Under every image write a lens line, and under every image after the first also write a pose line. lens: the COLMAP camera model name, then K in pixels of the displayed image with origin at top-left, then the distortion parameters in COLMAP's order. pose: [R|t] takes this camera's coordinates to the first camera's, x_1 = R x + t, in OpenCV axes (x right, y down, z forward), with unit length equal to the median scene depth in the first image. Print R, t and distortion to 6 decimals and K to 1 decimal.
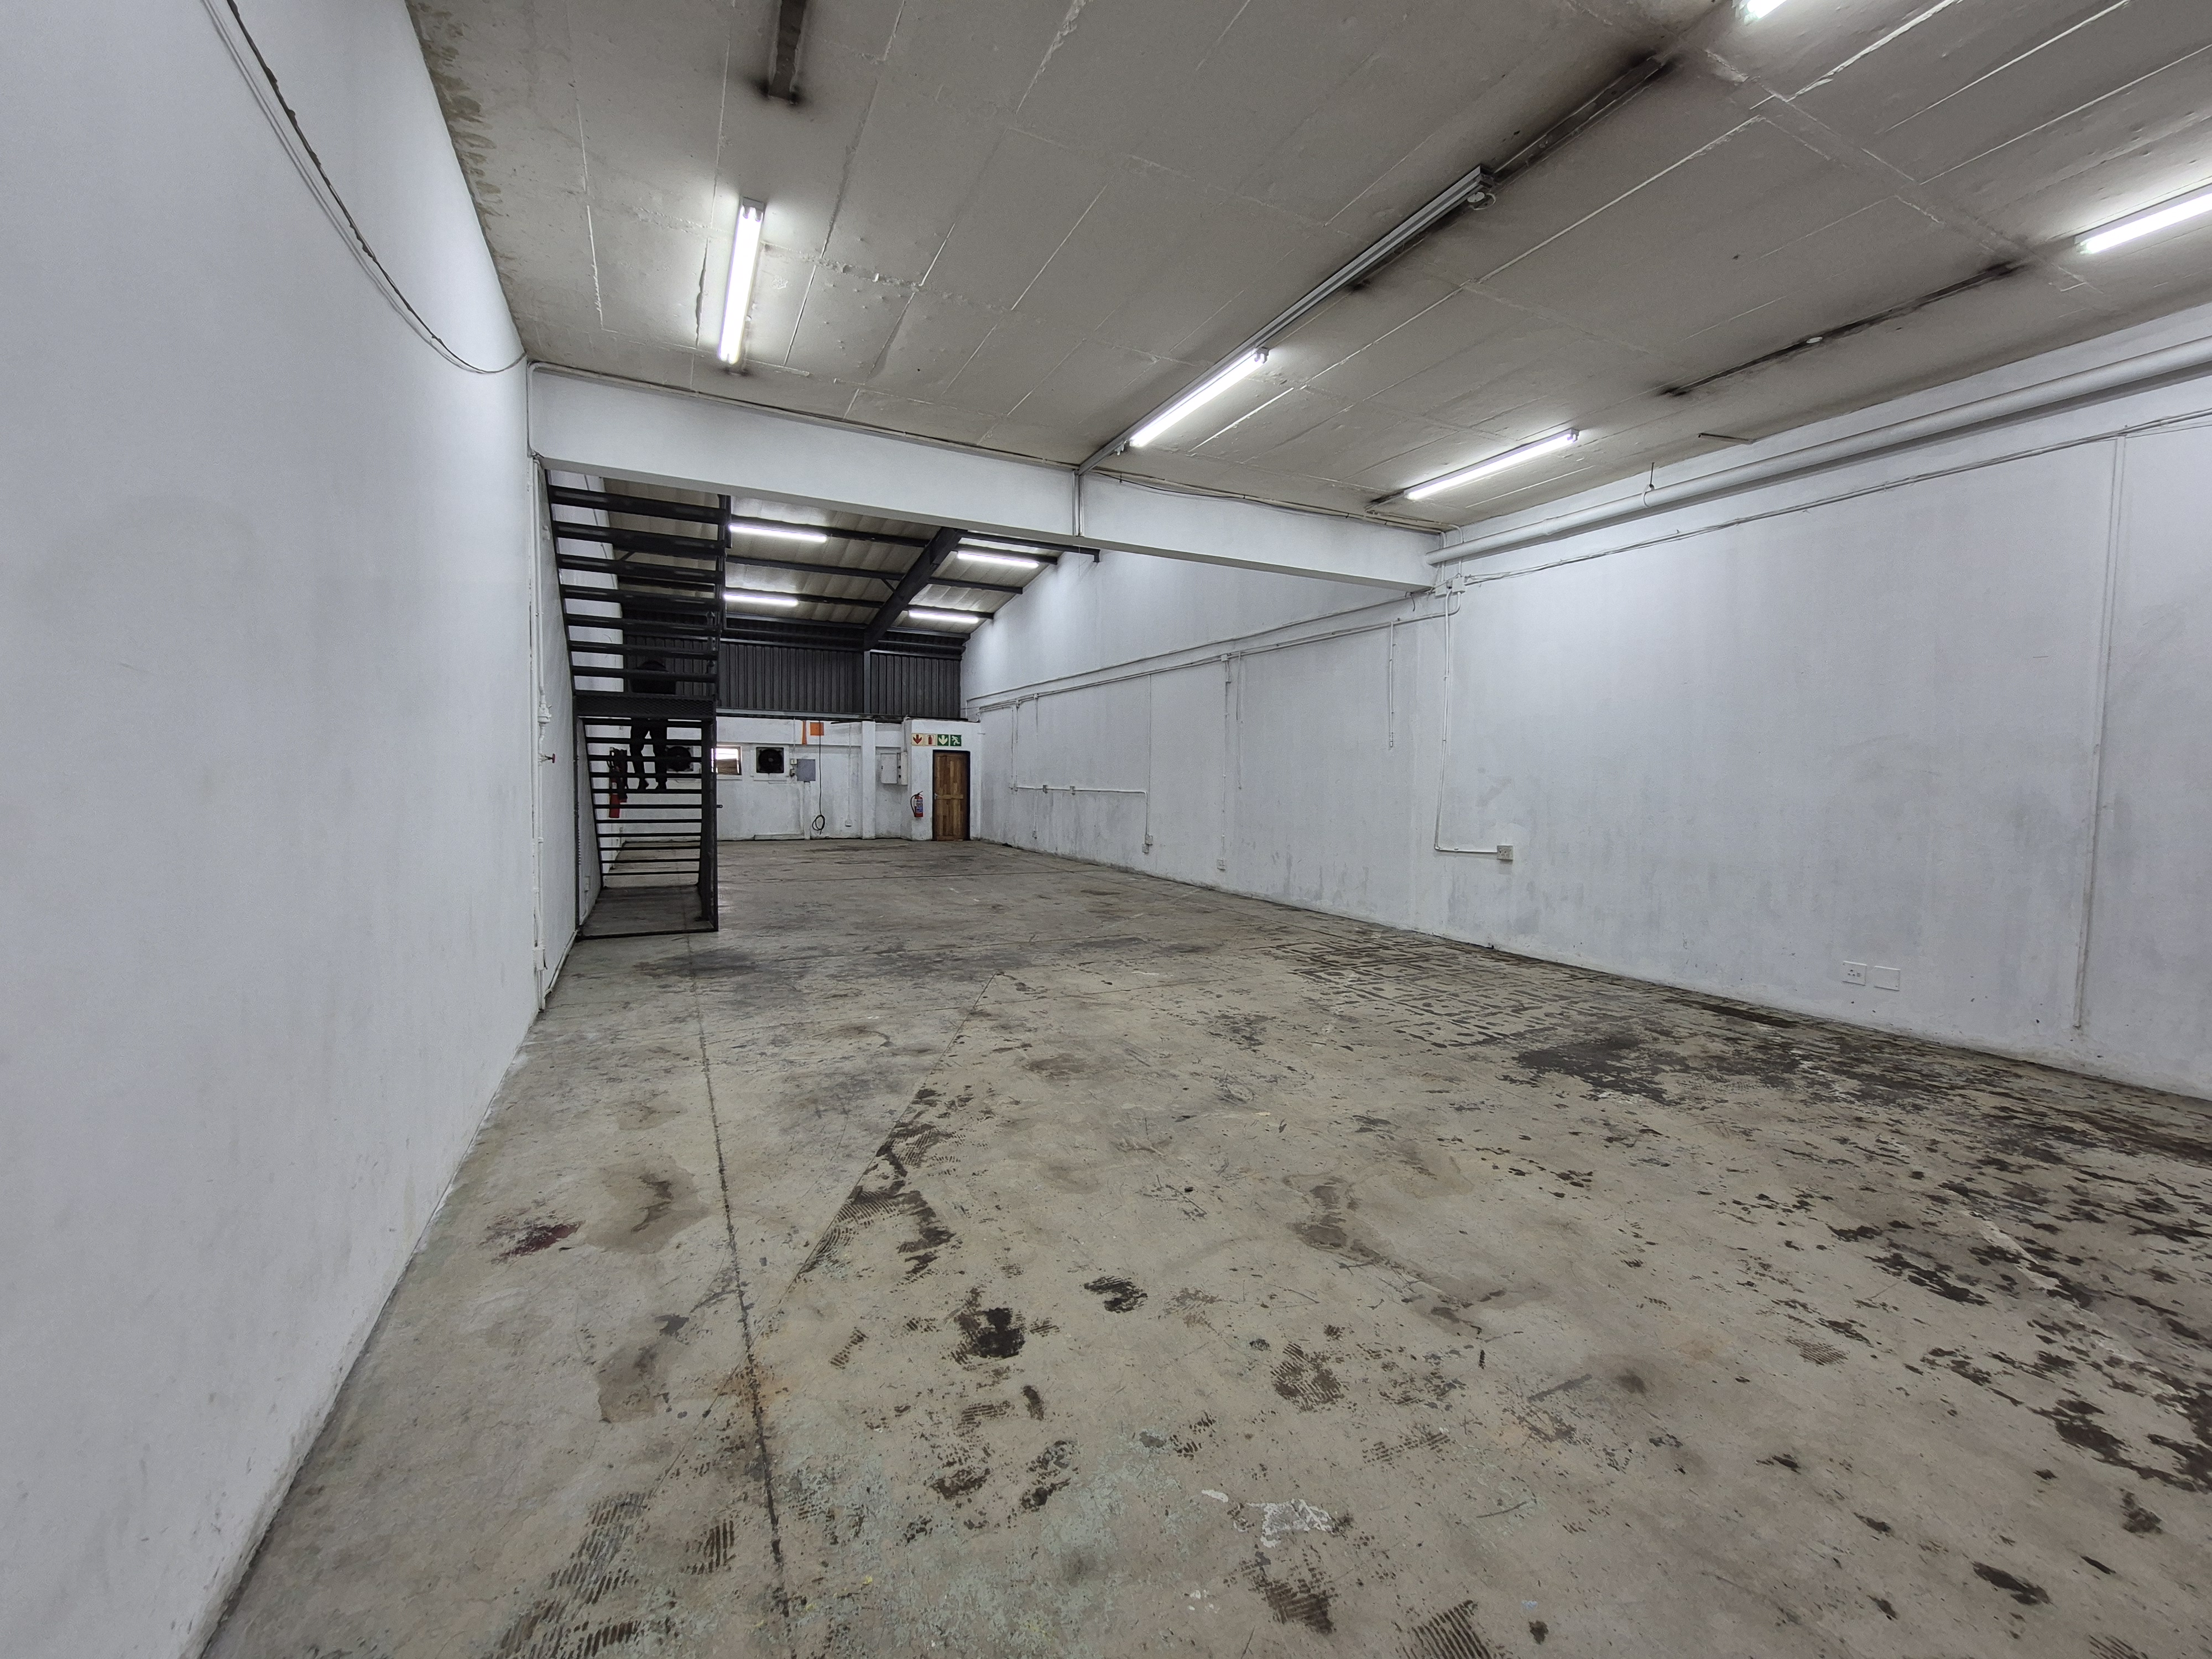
lens RADIAL K [[913.2, 0, 1125.2], [0, 913.2, 817.3], [0, 0, 1]] dist [-0.004243, 0.003806]
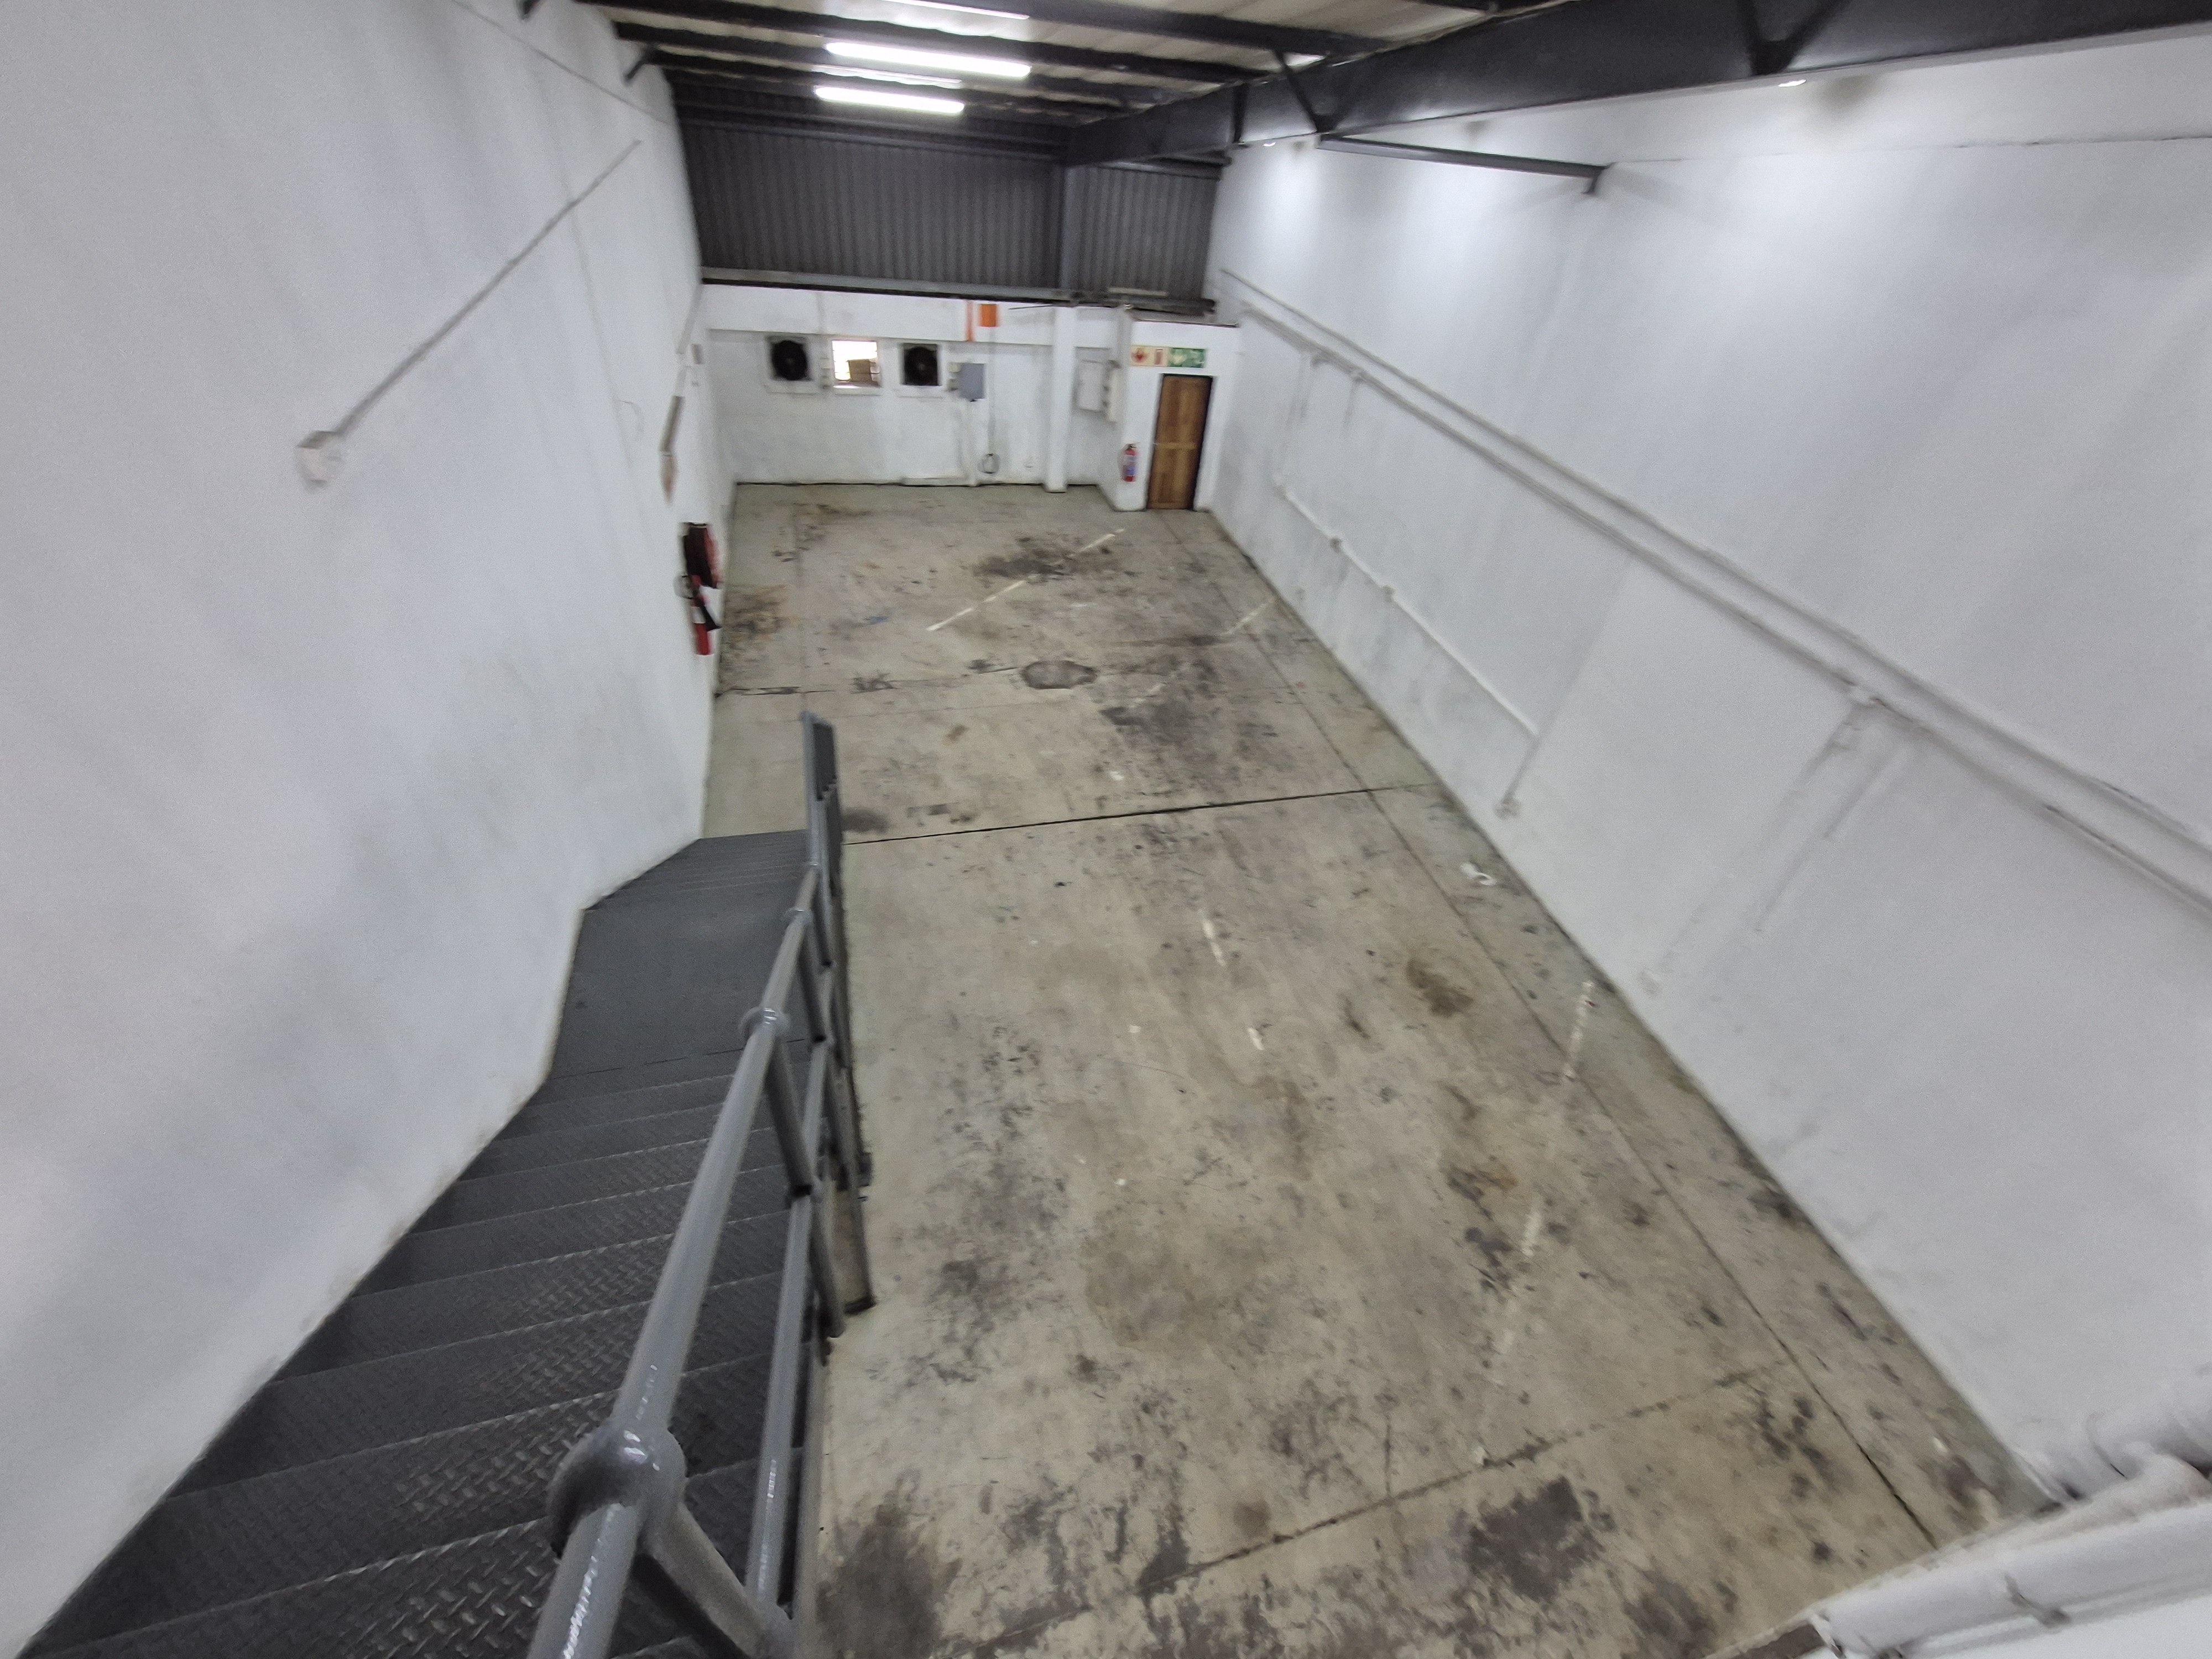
lens RADIAL K [[913.2, 0, 1117.1], [0, 913.2, 818.9], [0, 0, 1]] dist [-0.004243, 0.003806]
pose [[0.976514, 0.195061, -0.091499, -0.230658], [-0.100972, 0.789475, 0.605420, -0.408241], [0.190330, -0.581962, 0.790629, 0.576674]]
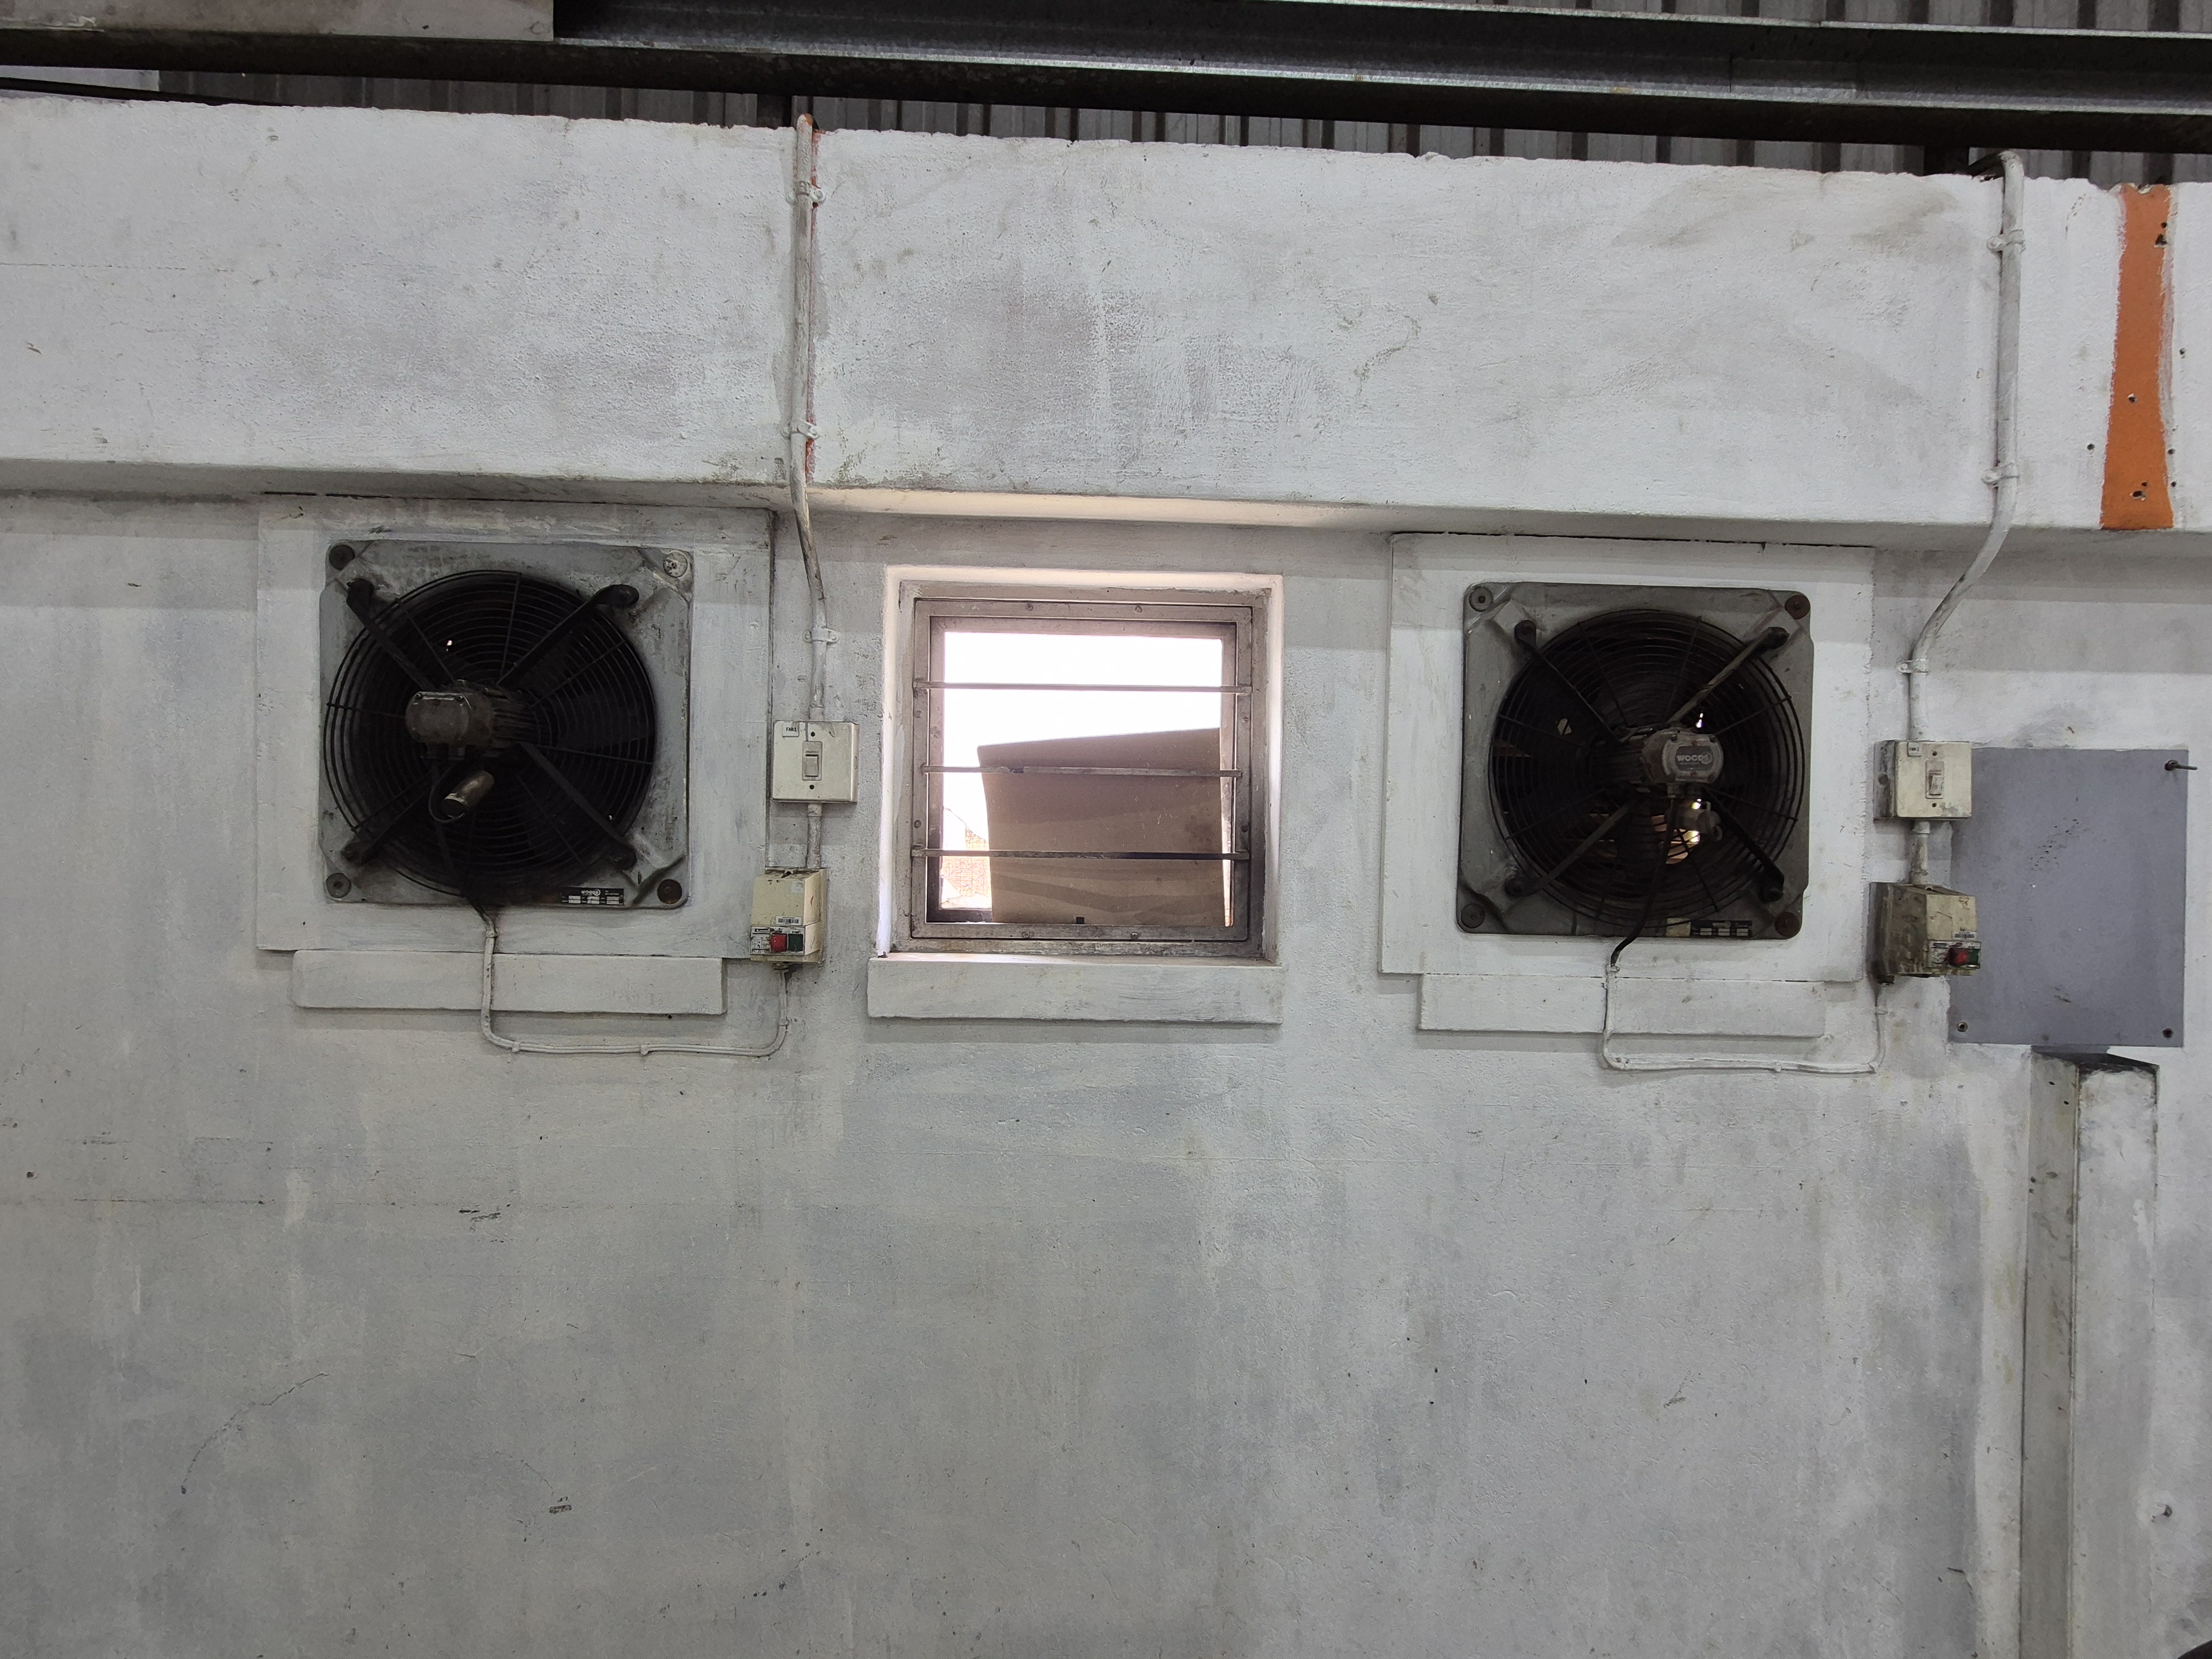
lens RADIAL K [[913.2, 0, 1118.4], [0, 913.2, 823.5], [0, 0, 1]] dist [-0.004243, 0.003806]
pose [[0.898949, 0.011581, -0.437901, -0.736415], [-0.031392, 0.998783, -0.038029, -0.099959], [0.436928, 0.047933, 0.898218, 1.708956]]
